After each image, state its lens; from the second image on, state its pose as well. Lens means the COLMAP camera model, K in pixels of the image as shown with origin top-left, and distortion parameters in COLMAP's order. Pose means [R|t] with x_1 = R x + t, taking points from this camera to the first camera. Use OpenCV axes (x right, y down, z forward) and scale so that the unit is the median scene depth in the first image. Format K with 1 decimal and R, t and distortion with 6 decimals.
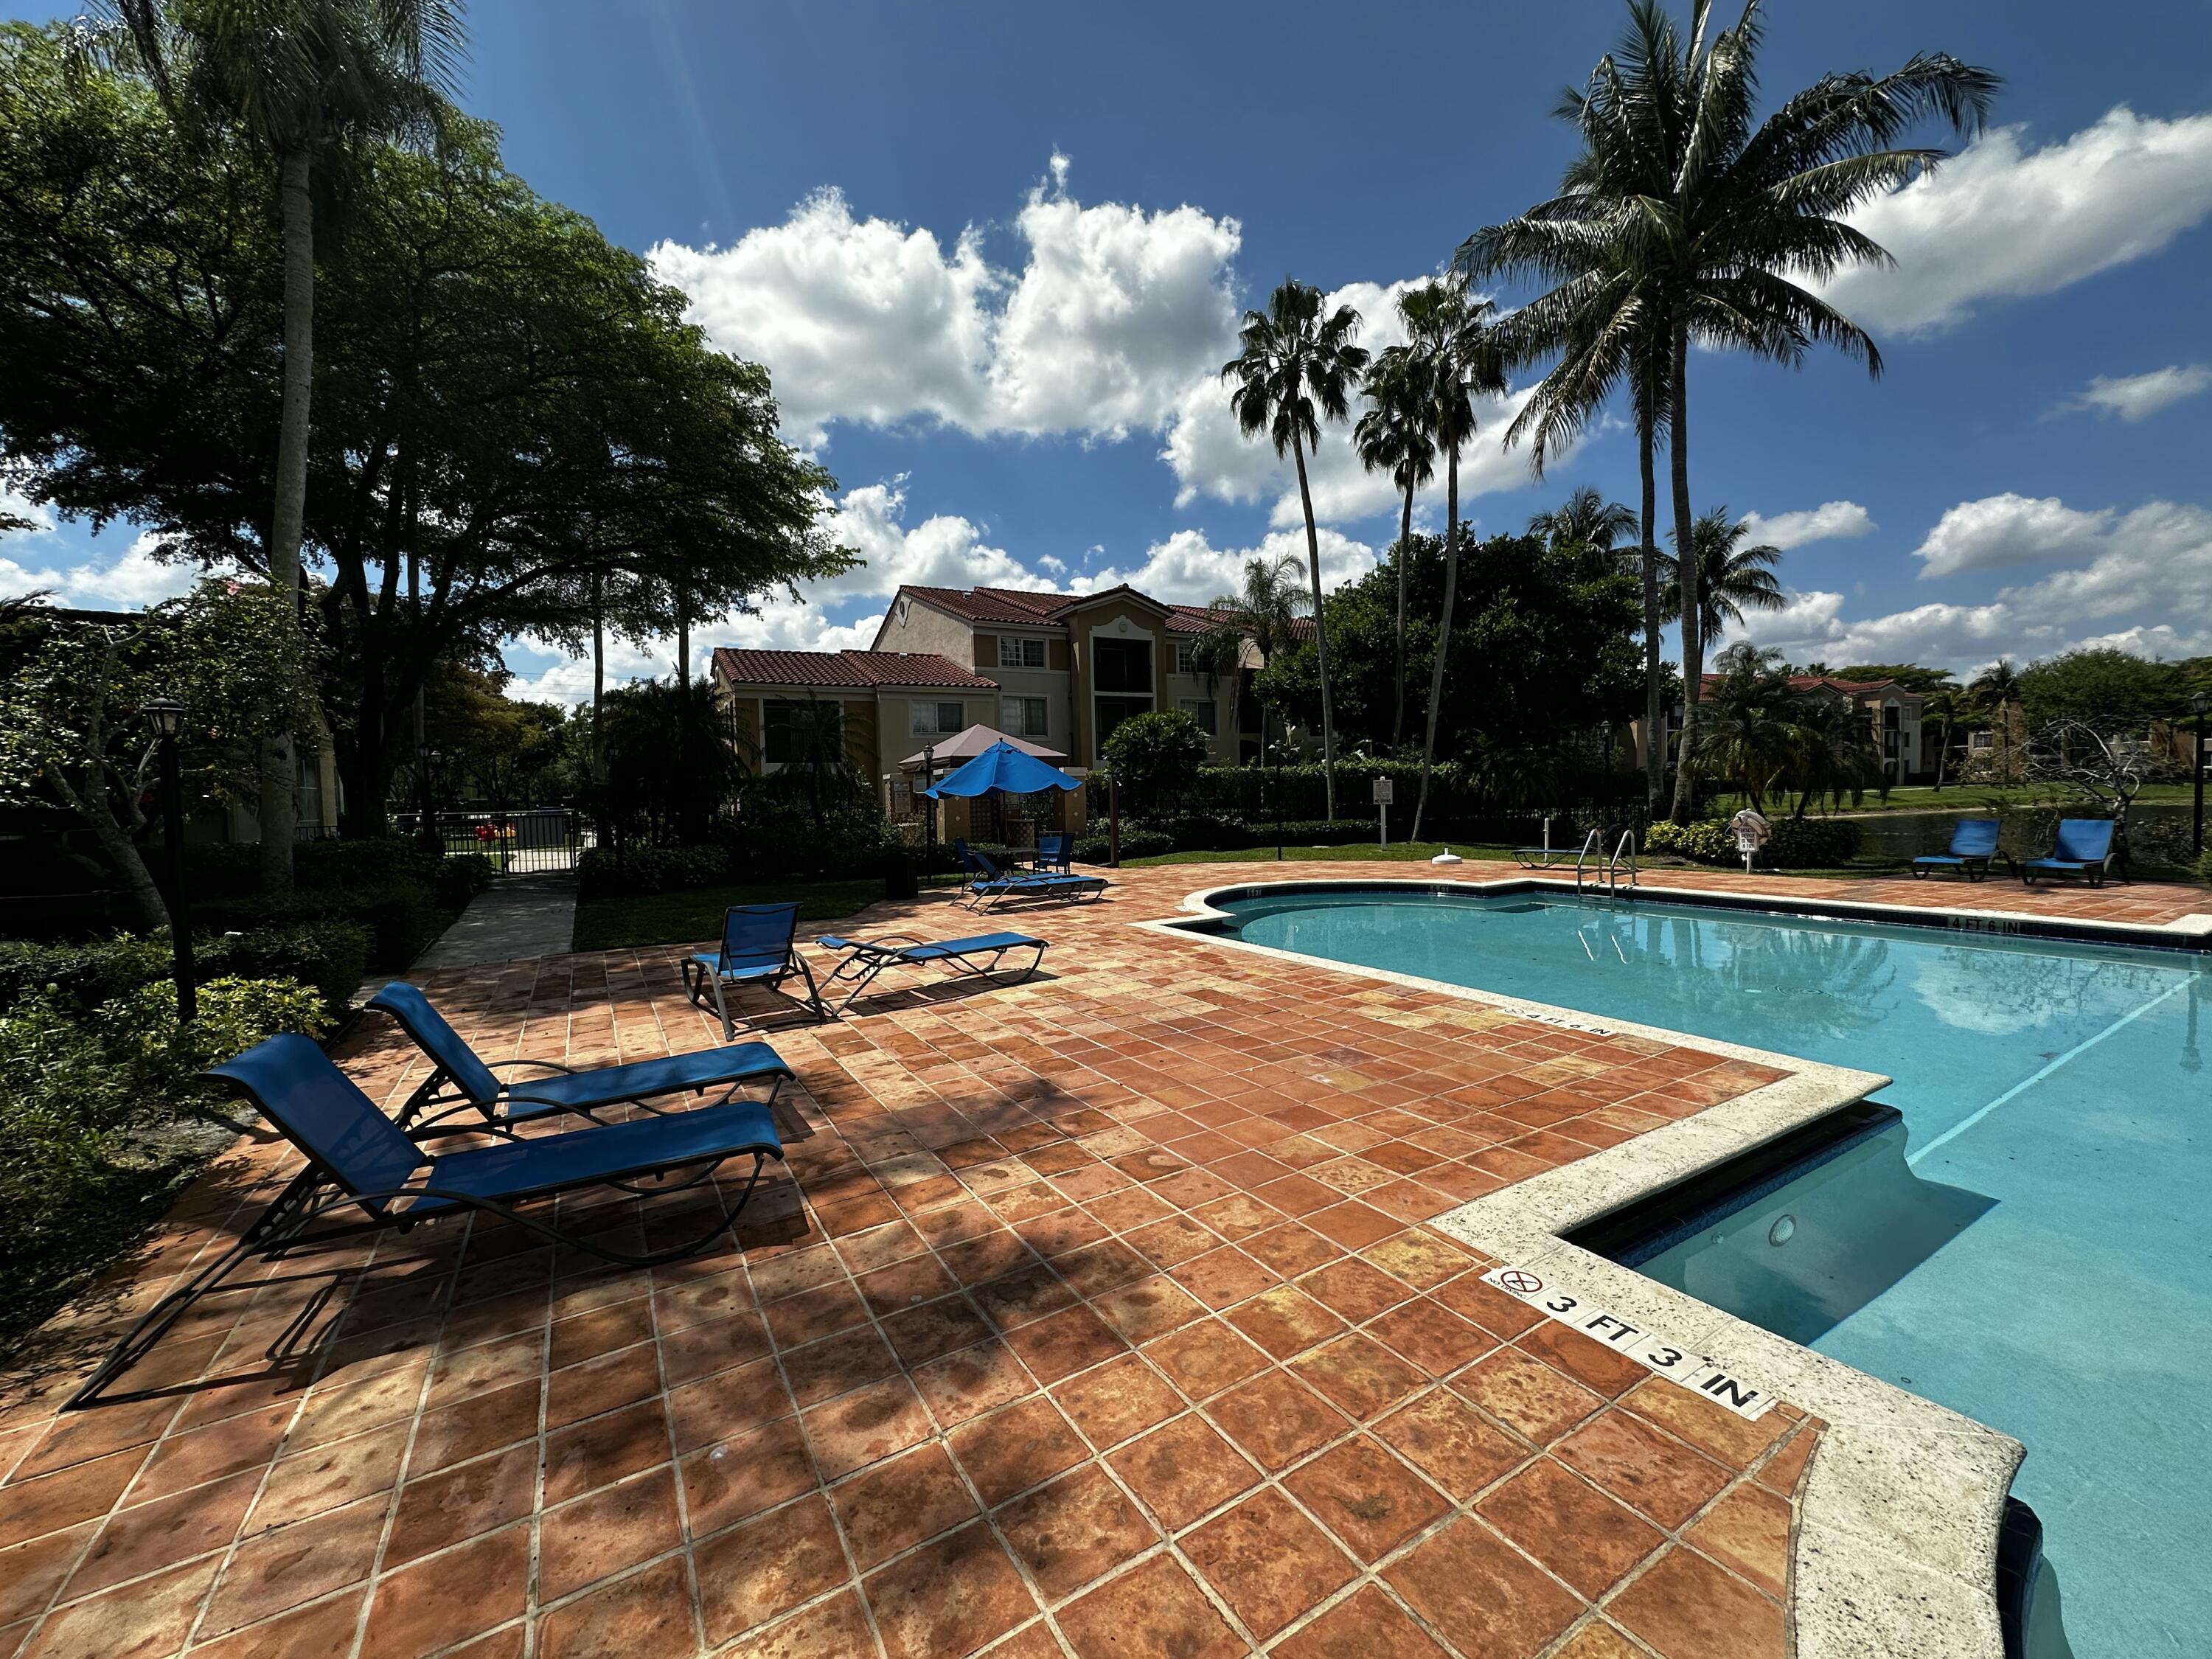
lens RADIAL K [[888.1, 0, 1108.4], [0, 888.1, 830.3], [0, 0, 1]] dist [-0.003556, -0.000406]
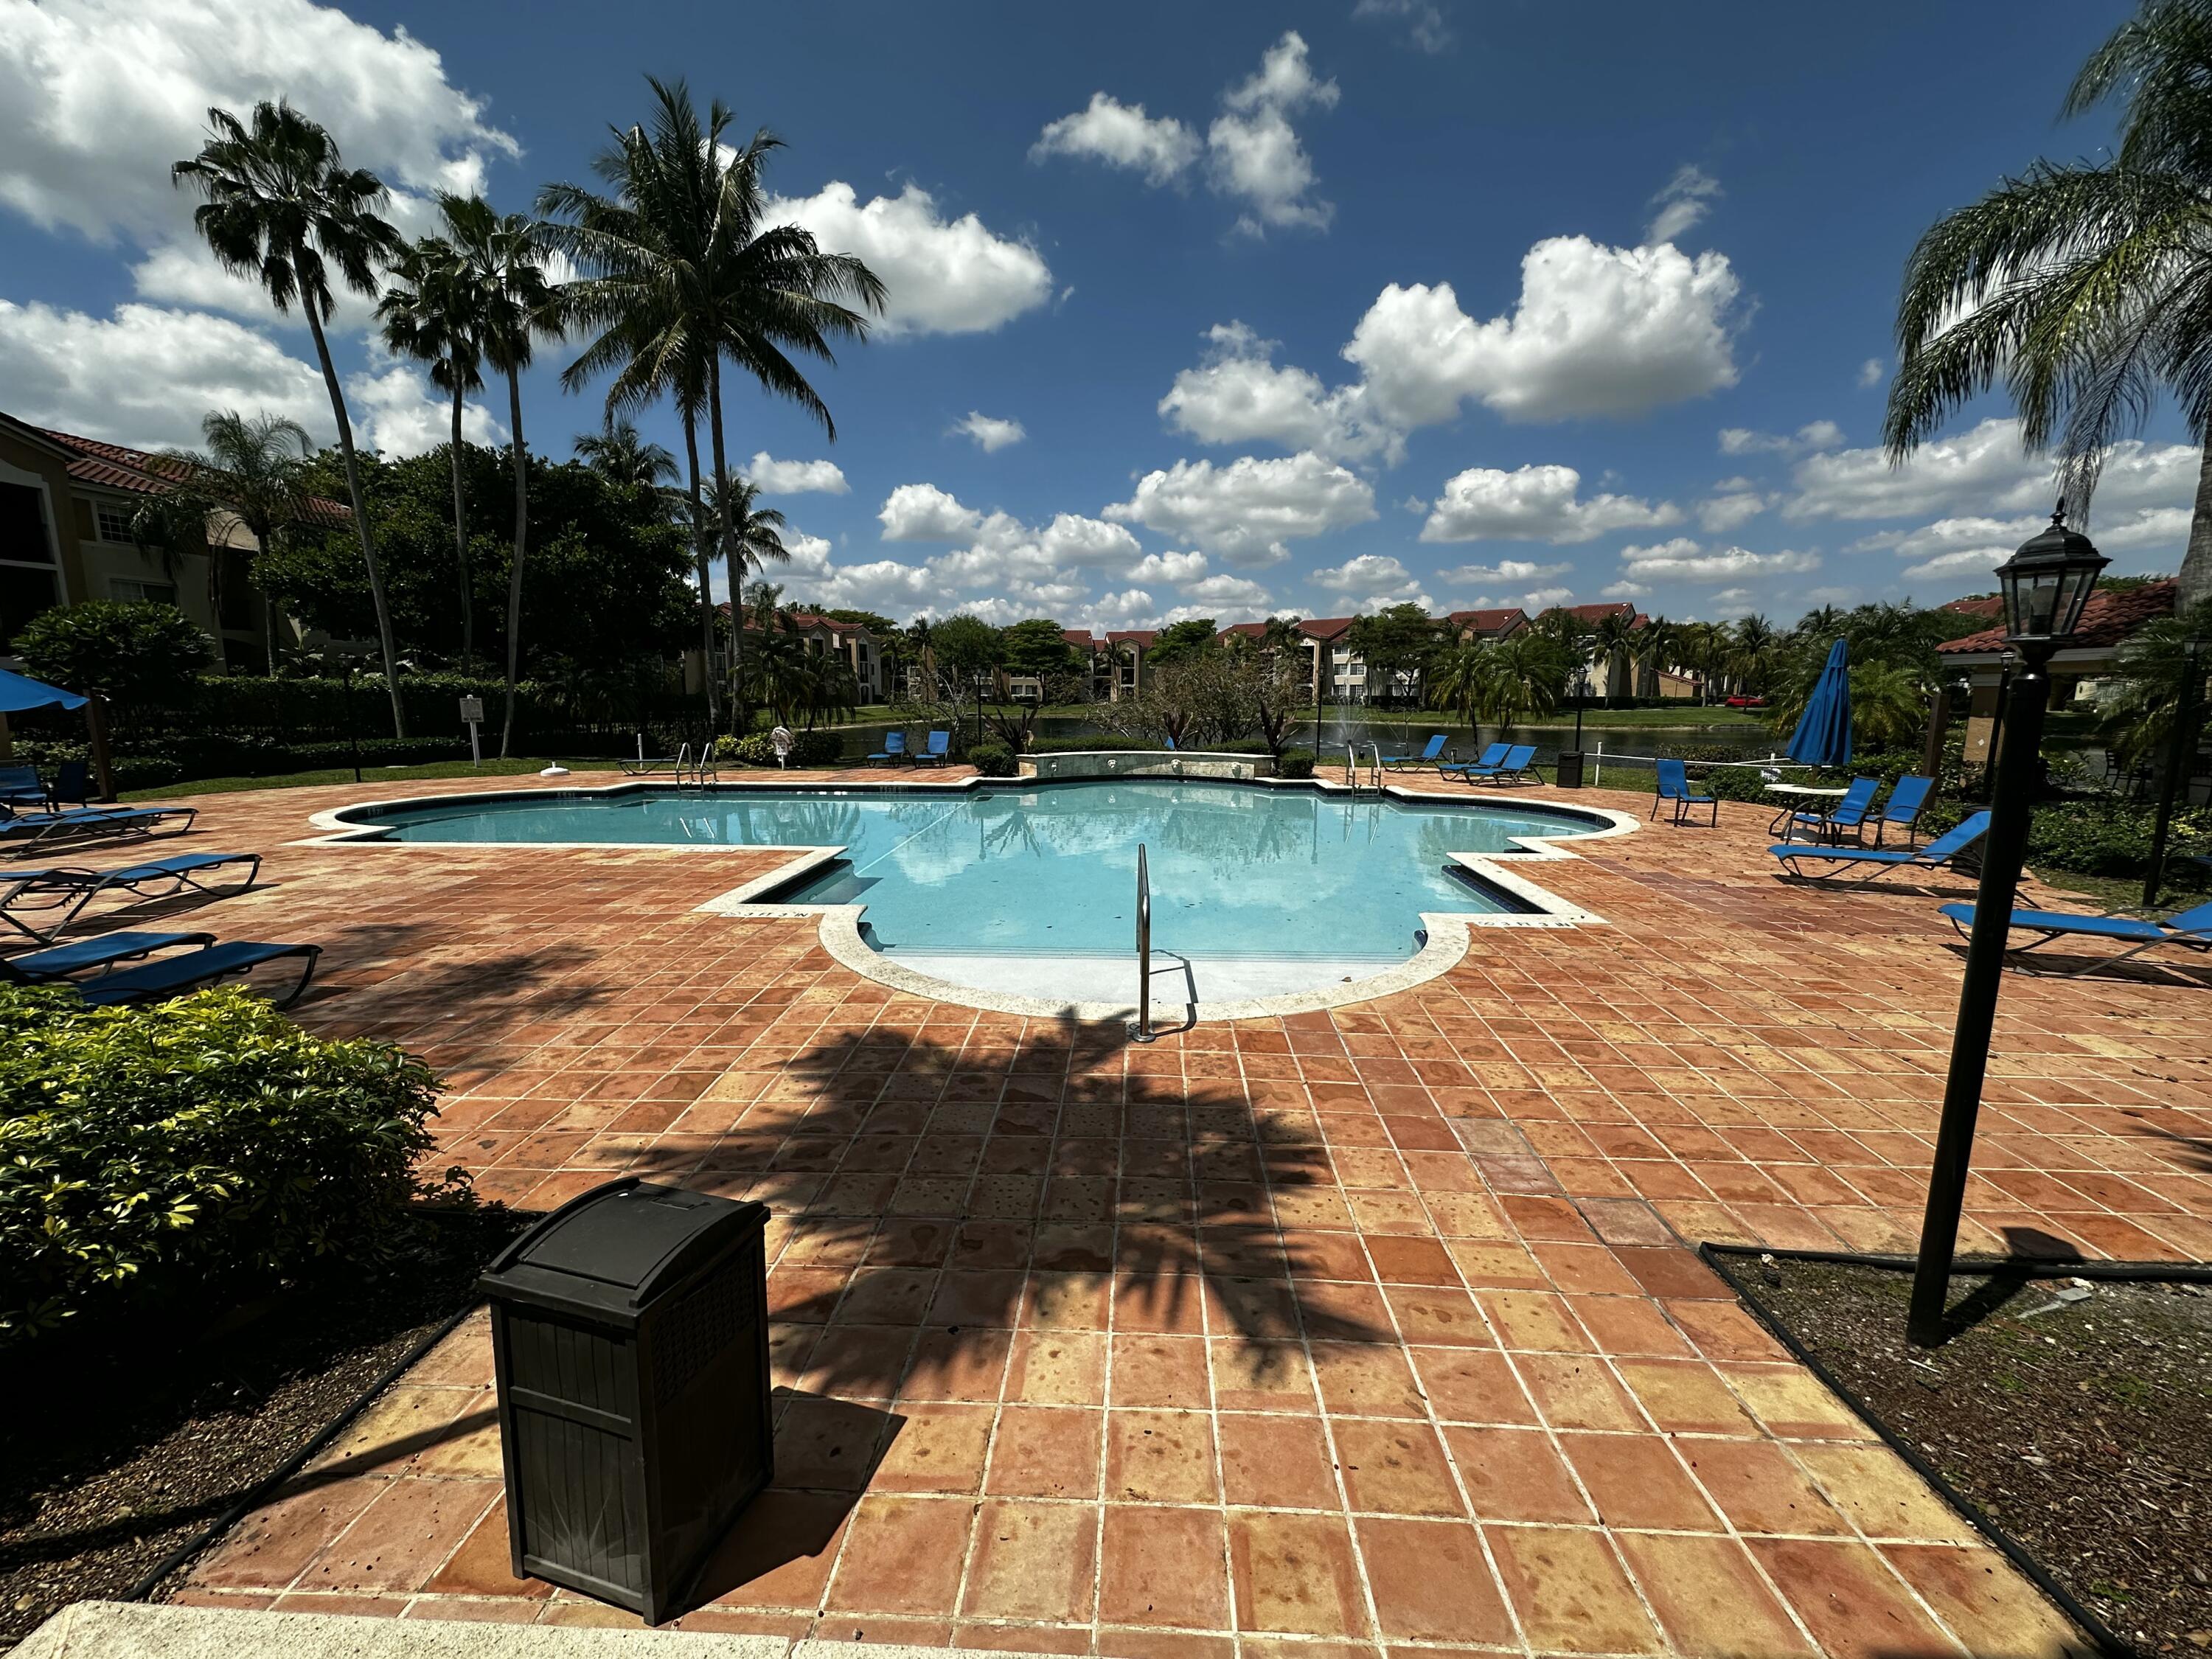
lens RADIAL K [[888.1, 0, 1108.4], [0, 888.1, 830.3], [0, 0, 1]] dist [-0.003556, -0.000406]
pose [[0.554325, -0.102678, 0.825942, -0.128494], [0.020281, 0.993733, 0.109926, -0.002231], [-0.832053, -0.044184, 0.552934, -0.166559]]
